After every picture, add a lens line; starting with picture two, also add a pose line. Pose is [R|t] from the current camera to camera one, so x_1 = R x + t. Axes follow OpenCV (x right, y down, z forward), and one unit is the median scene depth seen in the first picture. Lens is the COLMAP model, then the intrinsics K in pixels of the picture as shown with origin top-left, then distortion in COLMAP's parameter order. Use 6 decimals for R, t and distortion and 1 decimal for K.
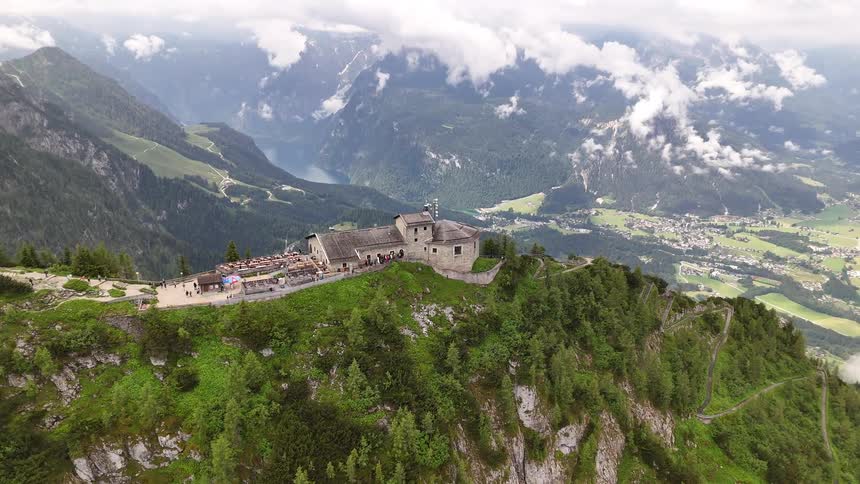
lens RADIAL K [[626.2, 0, 429.1], [0, 626.2, 251.3], [0, 0, 1]] dist [0.091918, -0.101570]
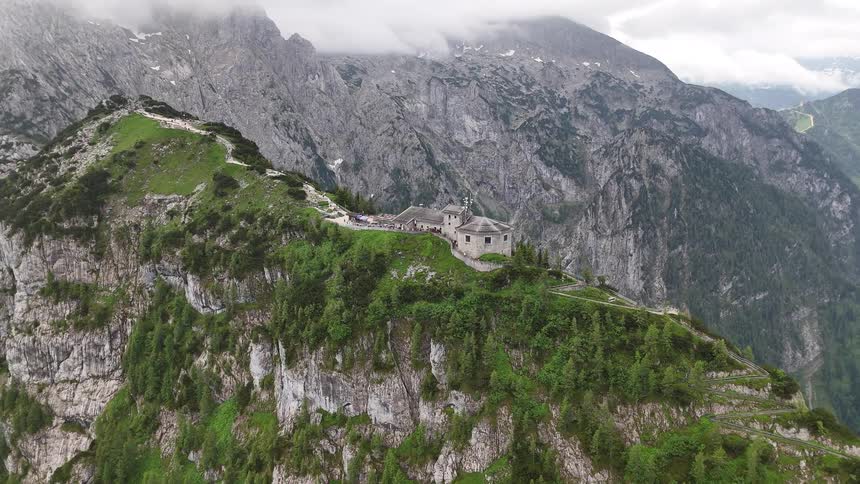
lens RADIAL K [[626.2, 0, 428.8], [0, 626.2, 245.2], [0, 0, 1]] dist [0.091918, -0.101570]
pose [[0.421728, 0.215506, -0.880740, 1.048212], [-0.276372, 0.955675, 0.101506, -0.088285], [0.863576, 0.200604, 0.462595, 0.288782]]
